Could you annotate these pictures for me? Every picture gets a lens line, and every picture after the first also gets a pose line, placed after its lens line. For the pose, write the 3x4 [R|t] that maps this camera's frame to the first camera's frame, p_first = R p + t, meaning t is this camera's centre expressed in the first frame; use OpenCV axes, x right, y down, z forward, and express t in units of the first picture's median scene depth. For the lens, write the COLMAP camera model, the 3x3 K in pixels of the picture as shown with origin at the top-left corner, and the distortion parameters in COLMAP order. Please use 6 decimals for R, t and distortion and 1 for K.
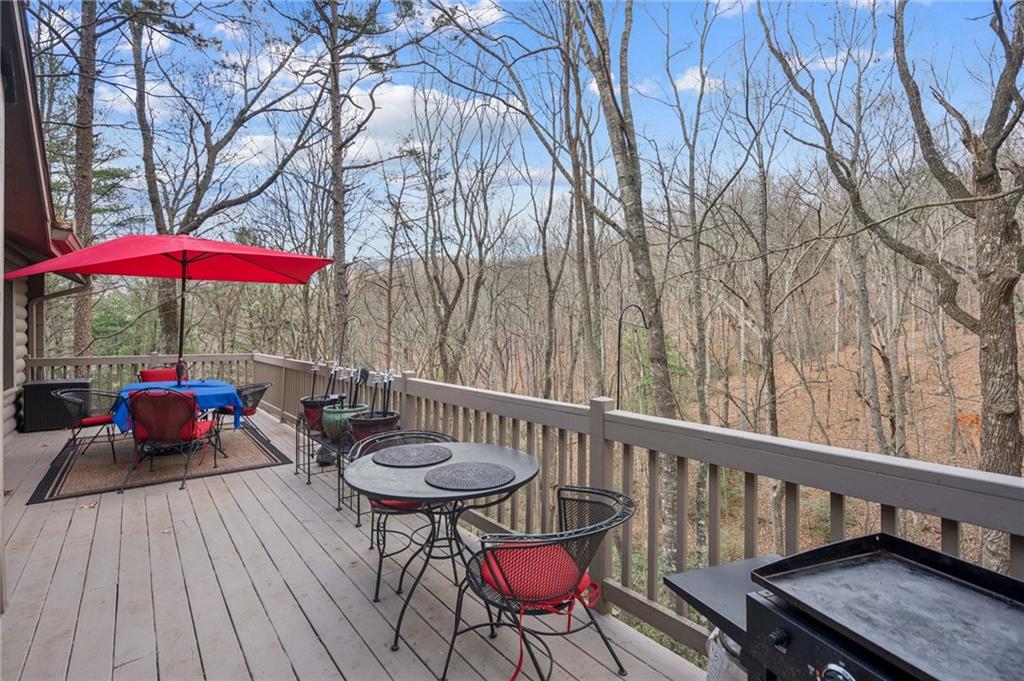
lens RADIAL K [[467.0, 0, 507.8], [0, 467.0, 334.5], [0, 0, 1]] dist [0.001390, 0.000367]
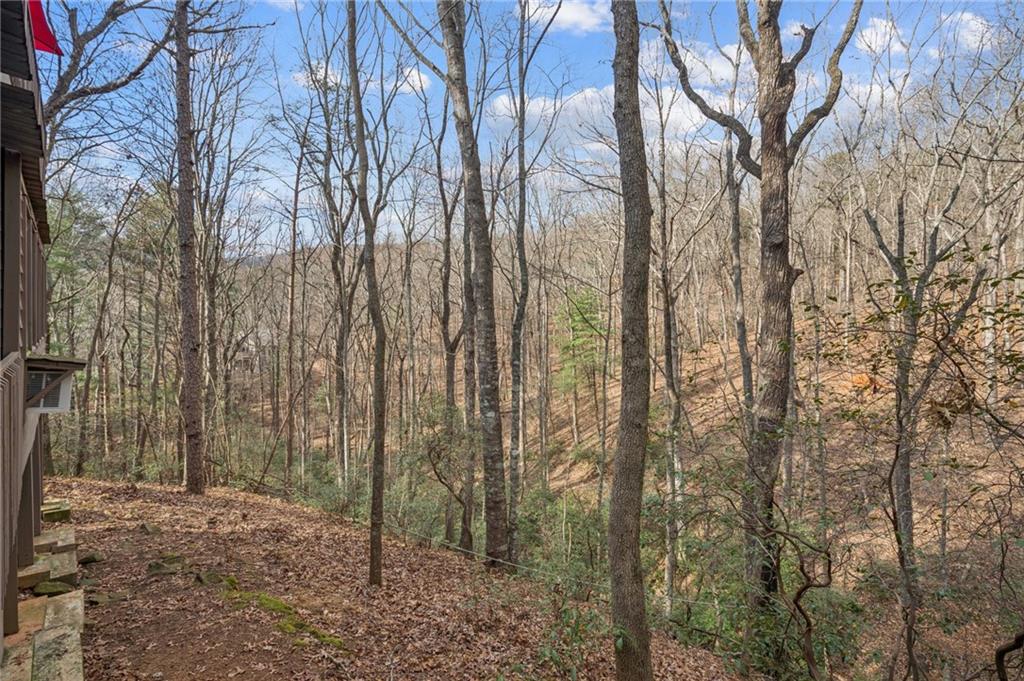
lens RADIAL K [[467.0, 0, 509.7], [0, 467.0, 344.8], [0, 0, 1]] dist [0.001390, 0.000367]
pose [[0.997333, 0.015682, 0.071280, 0.179254], [-0.016949, 0.999708, 0.017201, 0.190814], [-0.070989, -0.018363, 0.997308, -0.022503]]
